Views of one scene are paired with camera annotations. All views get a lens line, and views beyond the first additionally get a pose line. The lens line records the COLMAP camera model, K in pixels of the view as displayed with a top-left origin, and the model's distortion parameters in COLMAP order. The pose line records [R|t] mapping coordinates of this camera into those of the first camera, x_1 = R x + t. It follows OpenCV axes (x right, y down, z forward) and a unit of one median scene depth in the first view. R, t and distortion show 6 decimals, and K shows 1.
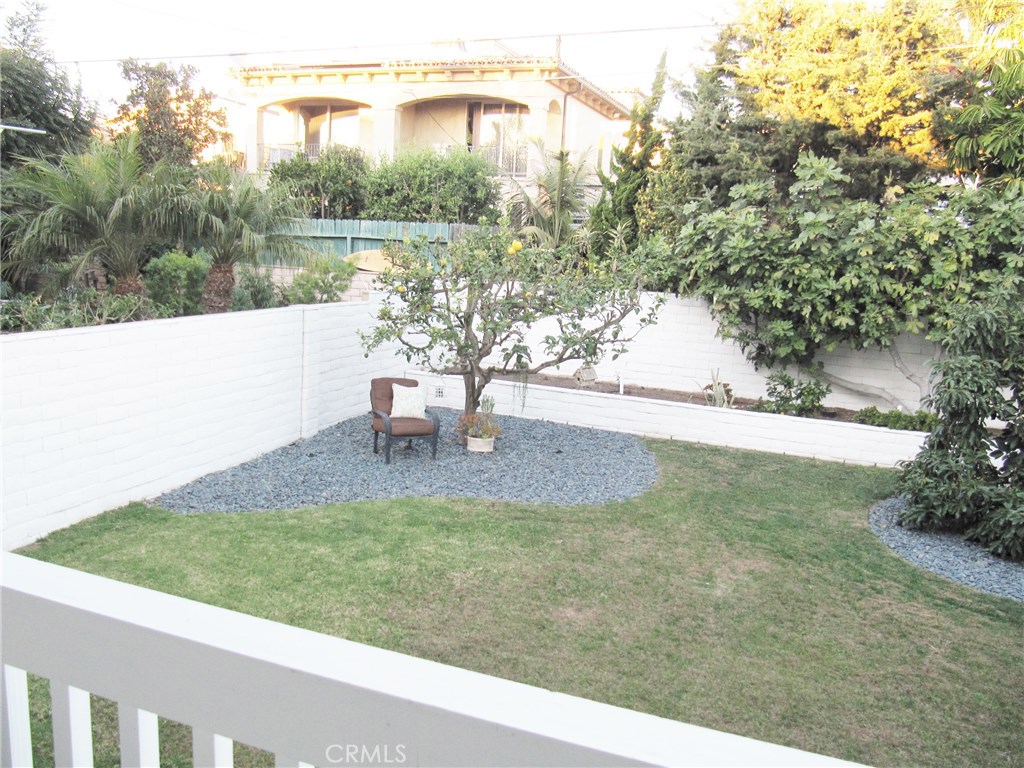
lens RADIAL K [[854.3, 0, 504.4], [0, 854.3, 387.3], [0, 0, 1]] dist [-0.062435, 0.038356]
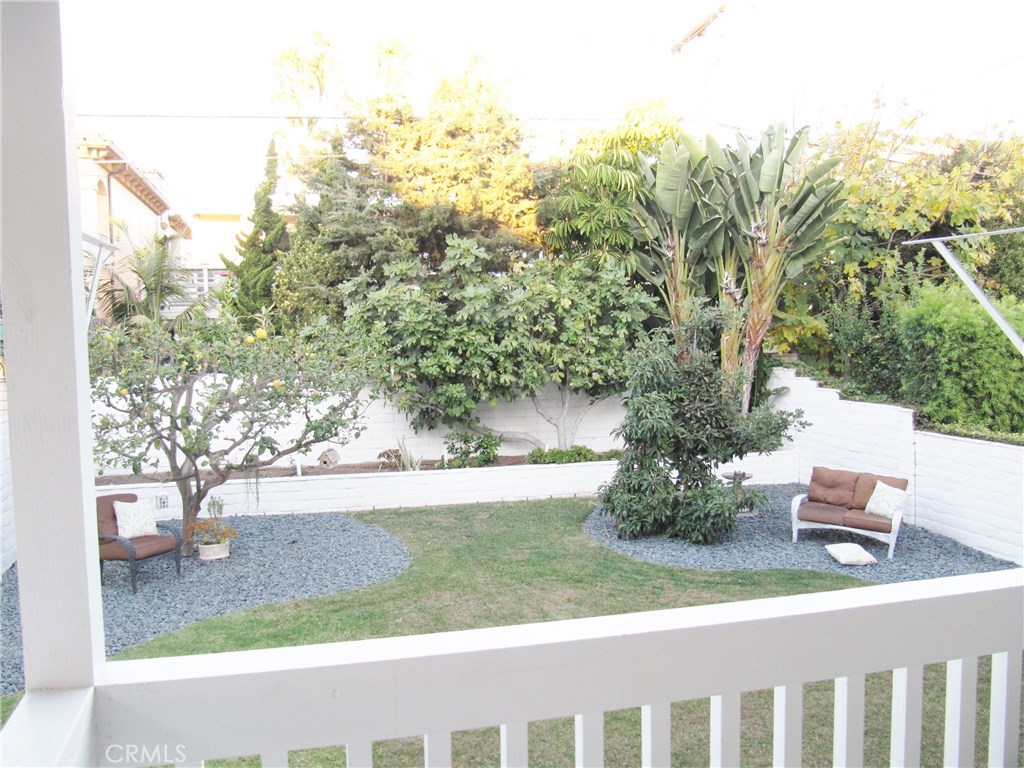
lens RADIAL K [[854.3, 0, 501.9], [0, 854.3, 386.1], [0, 0, 1]] dist [-0.062435, 0.038356]
pose [[0.807775, -0.105121, 0.580043, -0.292393], [0.156495, 0.986905, -0.039080, -0.024769], [-0.568339, 0.122341, 0.813648, 0.063016]]
